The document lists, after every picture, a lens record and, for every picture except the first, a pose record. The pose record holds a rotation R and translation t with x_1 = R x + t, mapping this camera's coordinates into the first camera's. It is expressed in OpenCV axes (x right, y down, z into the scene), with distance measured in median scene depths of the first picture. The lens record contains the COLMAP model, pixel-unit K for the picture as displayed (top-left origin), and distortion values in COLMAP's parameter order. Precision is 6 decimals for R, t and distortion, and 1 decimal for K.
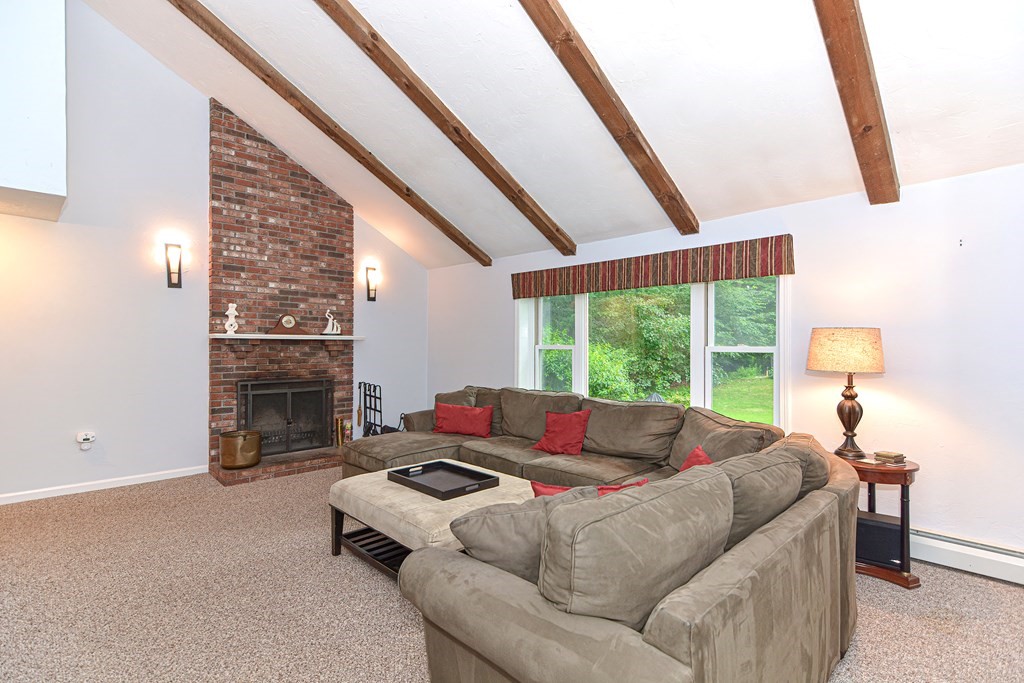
lens RADIAL K [[489.8, 0, 512.0], [0, 489.8, 341.5], [0, 0, 1]] dist [0.000086, -0.000168]
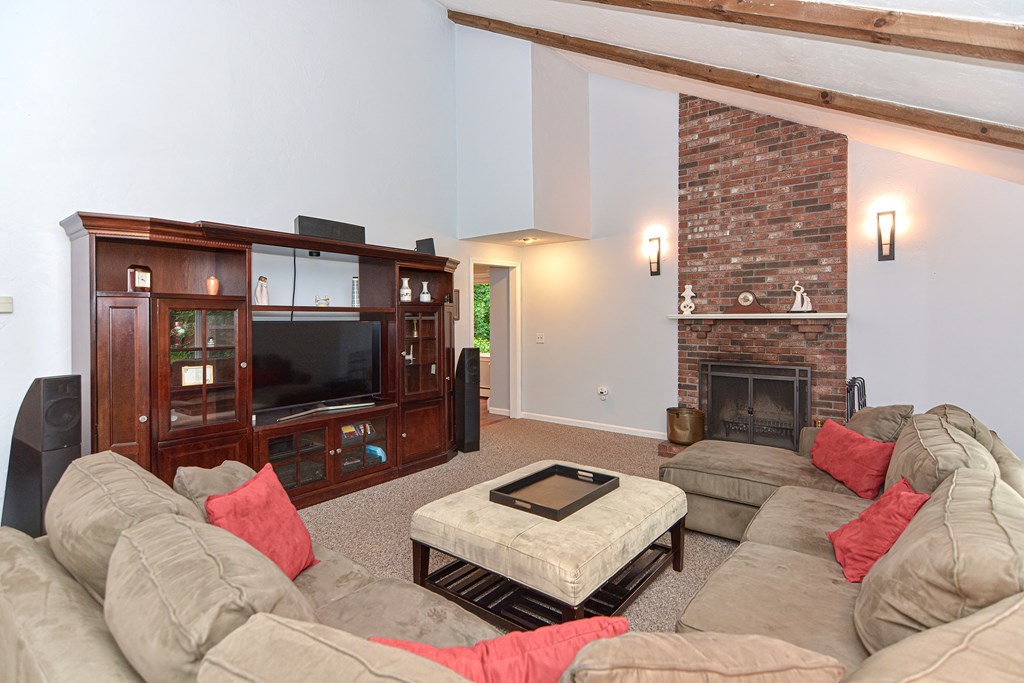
lens RADIAL K [[491.8, 0, 513.3], [0, 491.8, 326.0], [0, 0, 1]] dist [0.000446, -0.000068]
pose [[0.117279, 0.009935, -0.993049, 0.385472], [0.009589, 0.999892, 0.011136, -0.005110], [0.993053, -0.010828, 0.117171, 0.468946]]
